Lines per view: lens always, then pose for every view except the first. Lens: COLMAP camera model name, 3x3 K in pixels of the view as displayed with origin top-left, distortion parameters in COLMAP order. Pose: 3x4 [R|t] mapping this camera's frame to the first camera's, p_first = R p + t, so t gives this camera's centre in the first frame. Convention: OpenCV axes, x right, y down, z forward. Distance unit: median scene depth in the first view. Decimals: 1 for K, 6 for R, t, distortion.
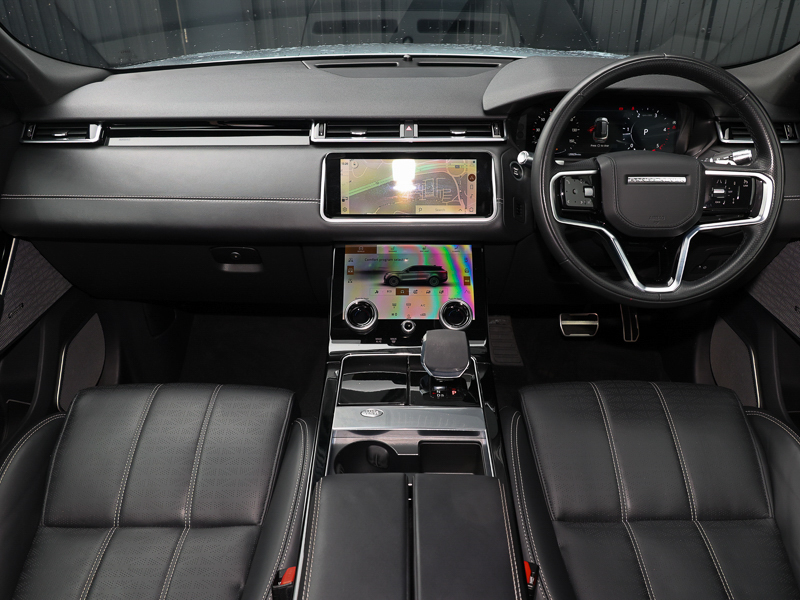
lens RADIAL K [[608.6, 0, 400.0], [0, 608.6, 300.0], [0, 0, 1]] dist [0.000115, -0.006358]
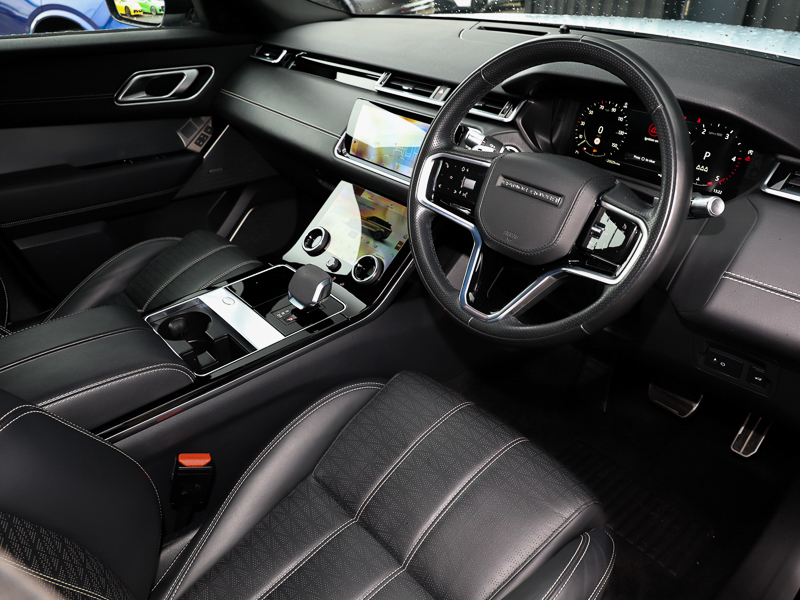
lens RADIAL K [[608.6, 0, 400.0], [0, 608.6, 300.0], [0, 0, 1]] dist [0.000115, -0.006358]
pose [[0.656985, 0.389299, -0.645614, 0.793928], [-0.362774, 0.913944, 0.181936, -0.132403], [0.660883, 0.114682, 0.741675, 0.264226]]
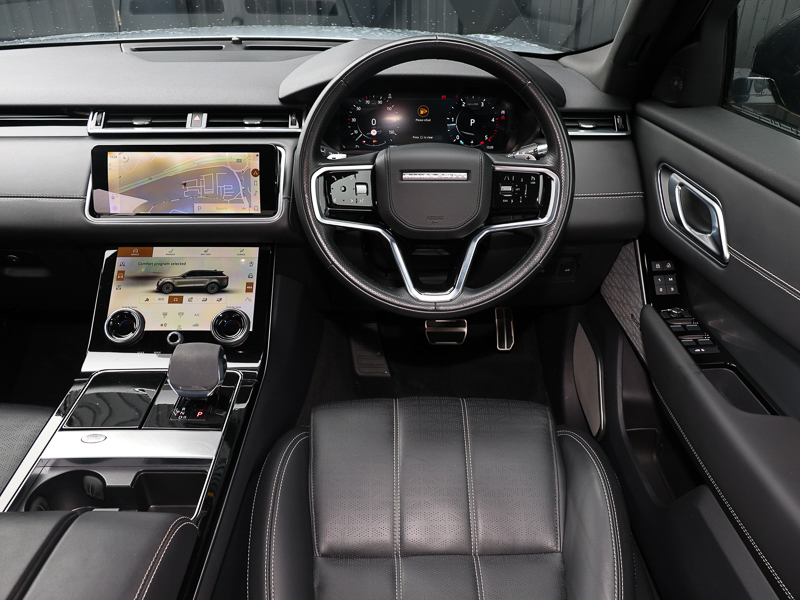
lens RADIAL K [[643.6, 0, 400.0], [0, 643.6, 300.0], [0, 0, 1]] dist [-0.006865, -0.005951]
pose [[0.999867, -0.000999, 0.016272, 0.316621], [0.000966, 0.999997, 0.002035, -0.014461], [-0.016274, -0.002019, 0.999866, 0.044651]]
